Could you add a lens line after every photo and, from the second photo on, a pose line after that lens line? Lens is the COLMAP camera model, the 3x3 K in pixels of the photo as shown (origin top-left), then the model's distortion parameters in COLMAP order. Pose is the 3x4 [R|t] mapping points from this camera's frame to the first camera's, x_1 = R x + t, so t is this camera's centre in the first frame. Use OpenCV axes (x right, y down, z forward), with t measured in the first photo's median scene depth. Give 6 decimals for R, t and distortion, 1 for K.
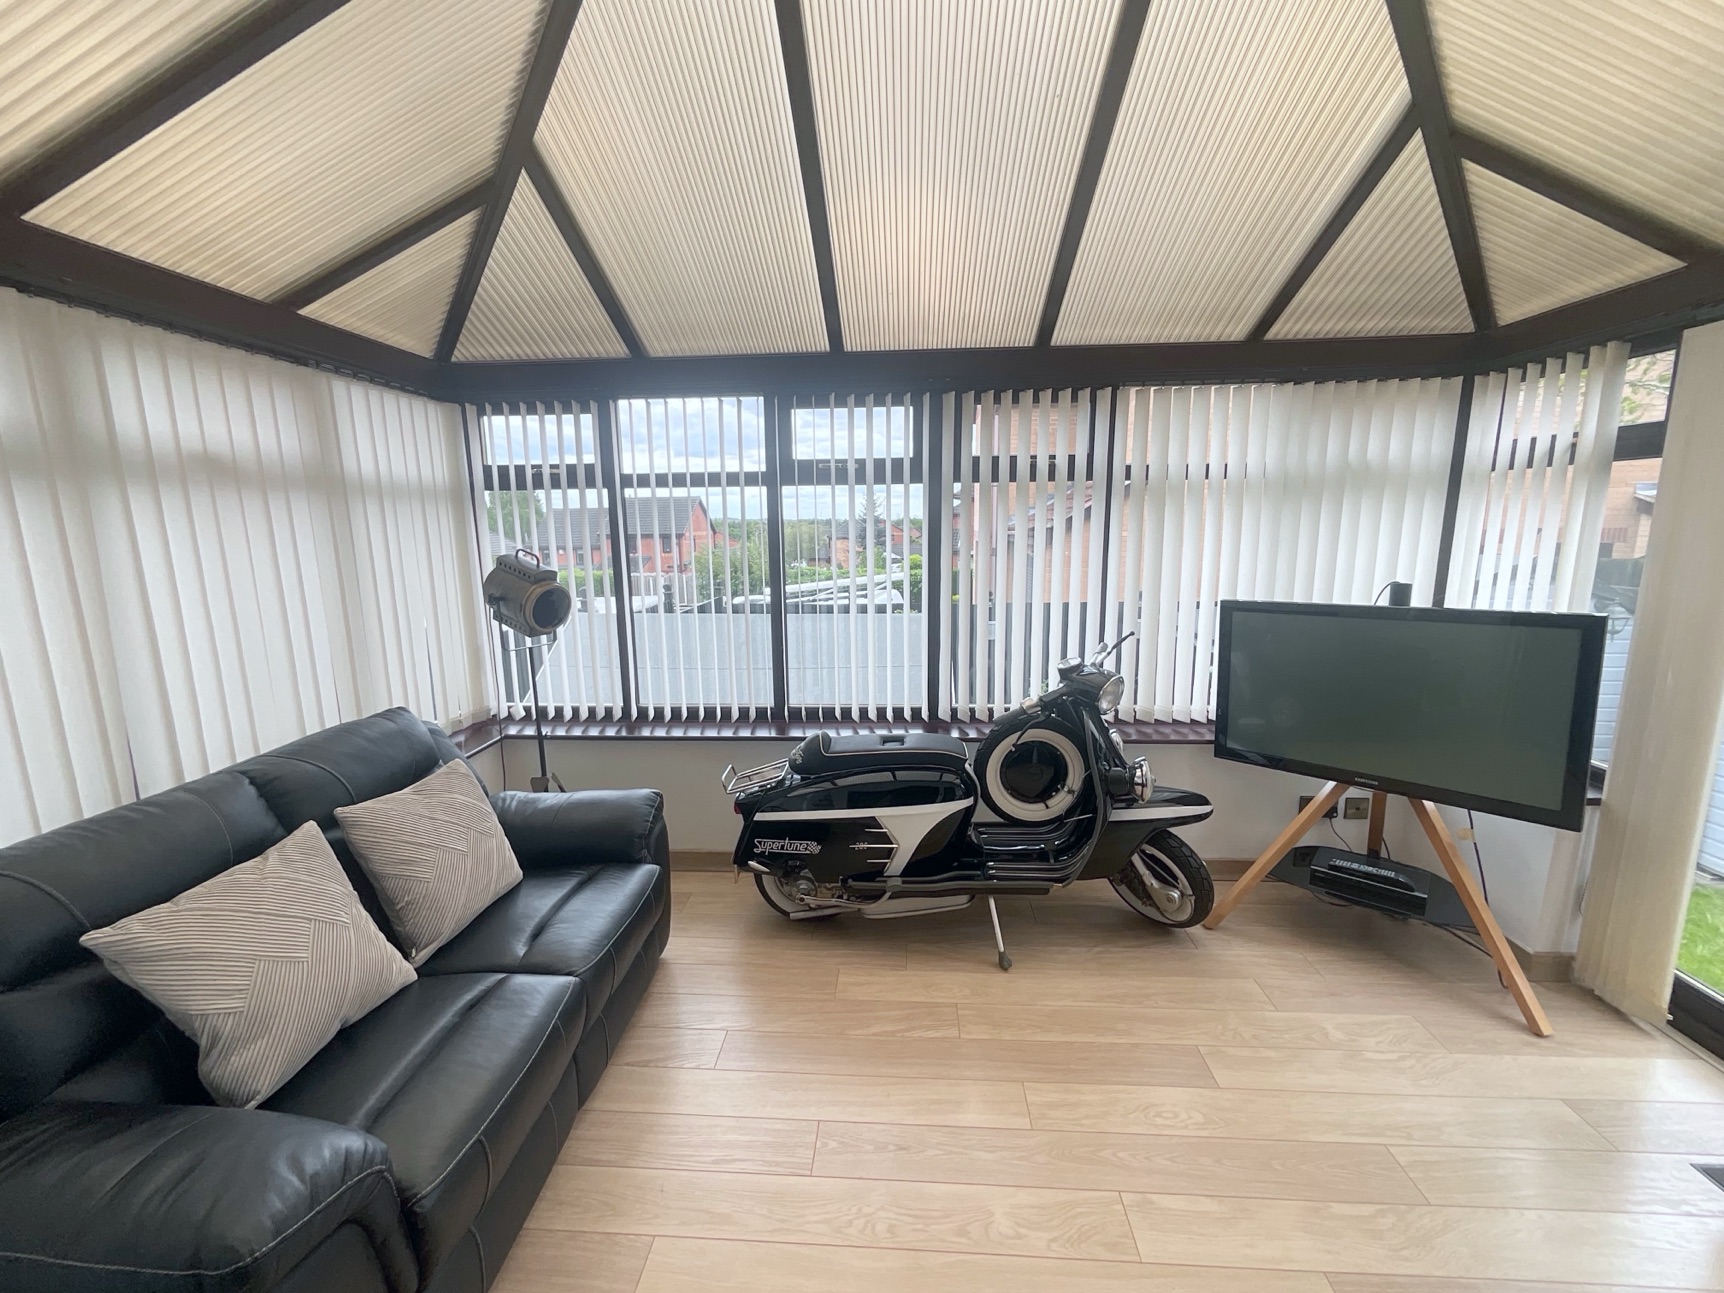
lens RADIAL K [[697.8, 0, 868.4], [0, 697.8, 649.0], [0, 0, 1]] dist [-0.011439, 0.003293]
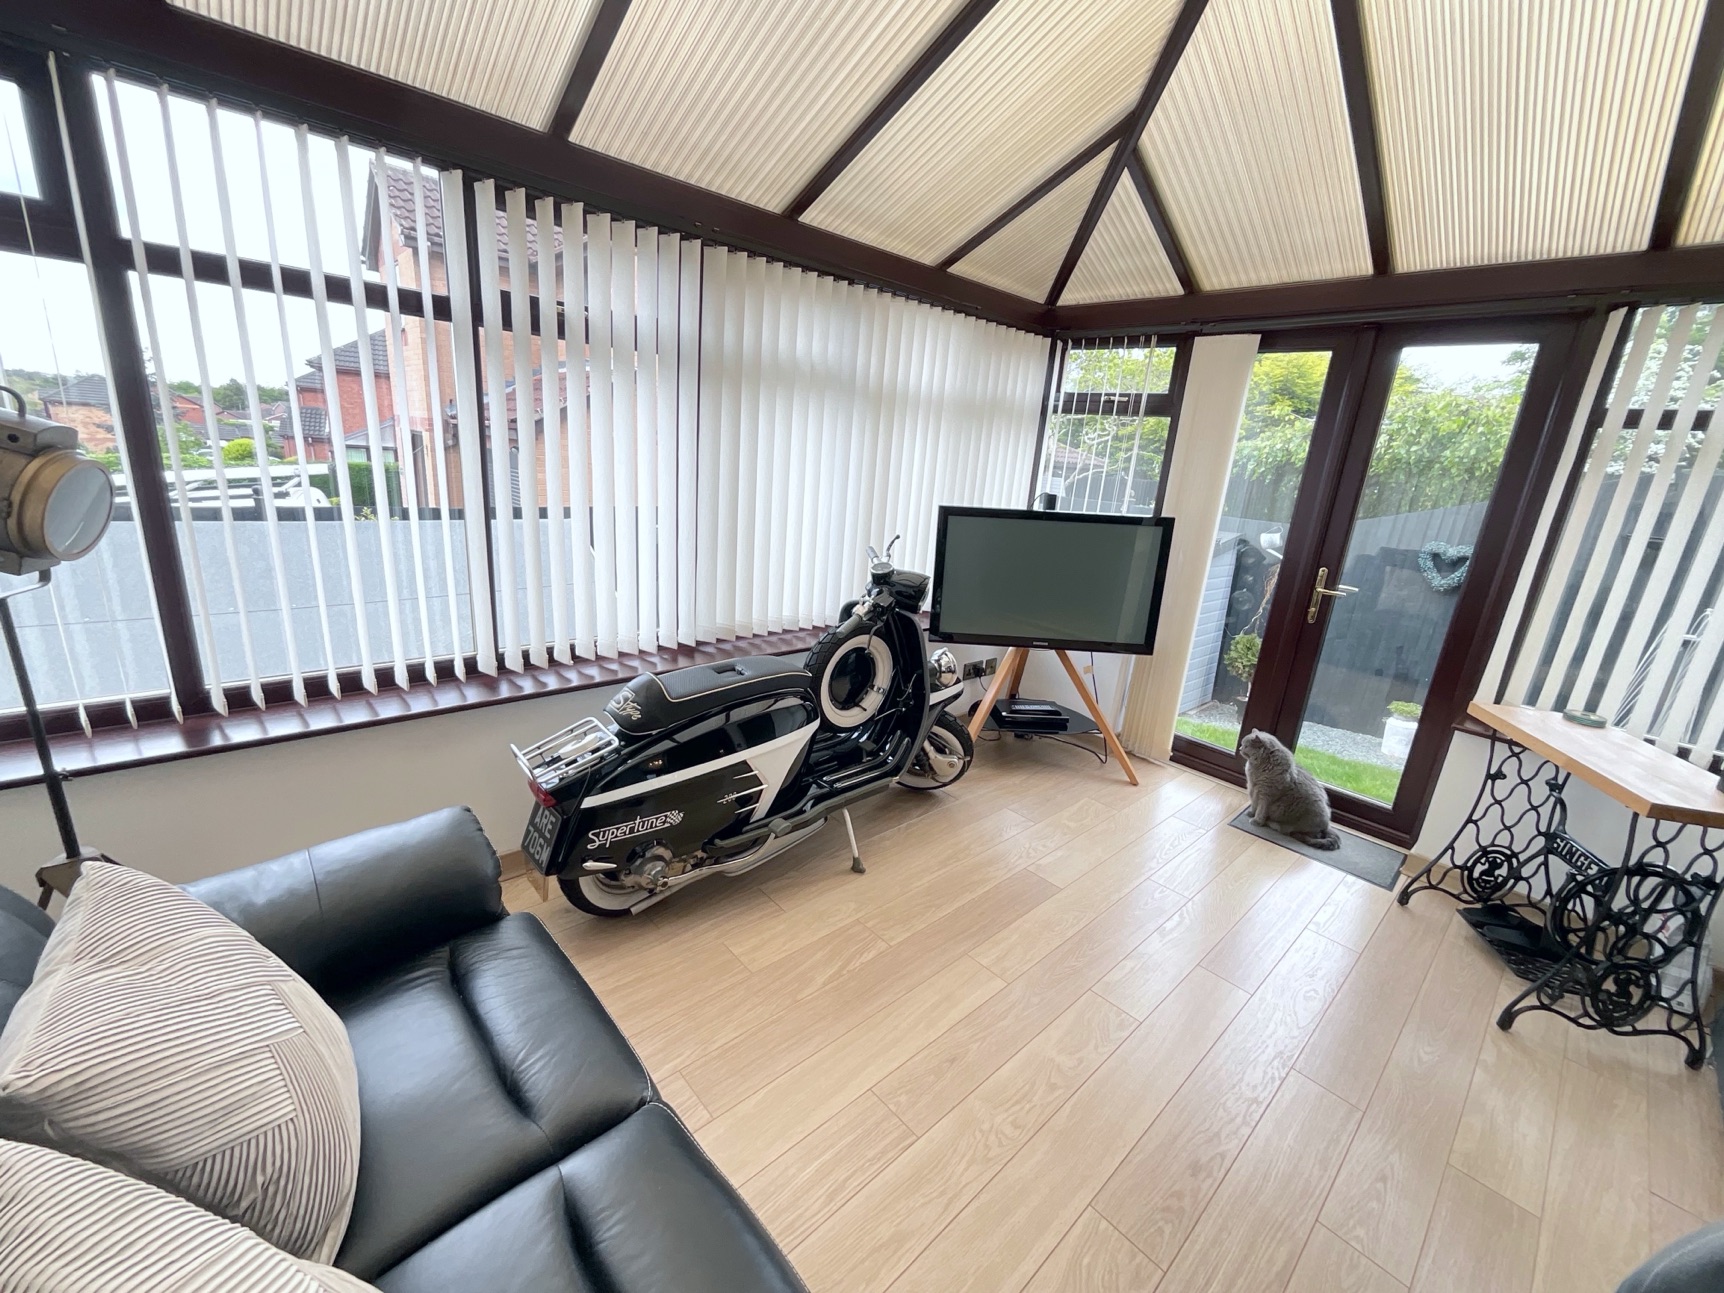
lens RADIAL K [[697.8, 0, 868.5], [0, 697.8, 642.1], [0, 0, 1]] dist [-0.011439, 0.003293]
pose [[0.692515, -0.130786, 0.709449, -0.452503], [0.041178, 0.988992, 0.142124, -0.016582], [-0.720227, -0.069209, 0.690277, 0.297470]]
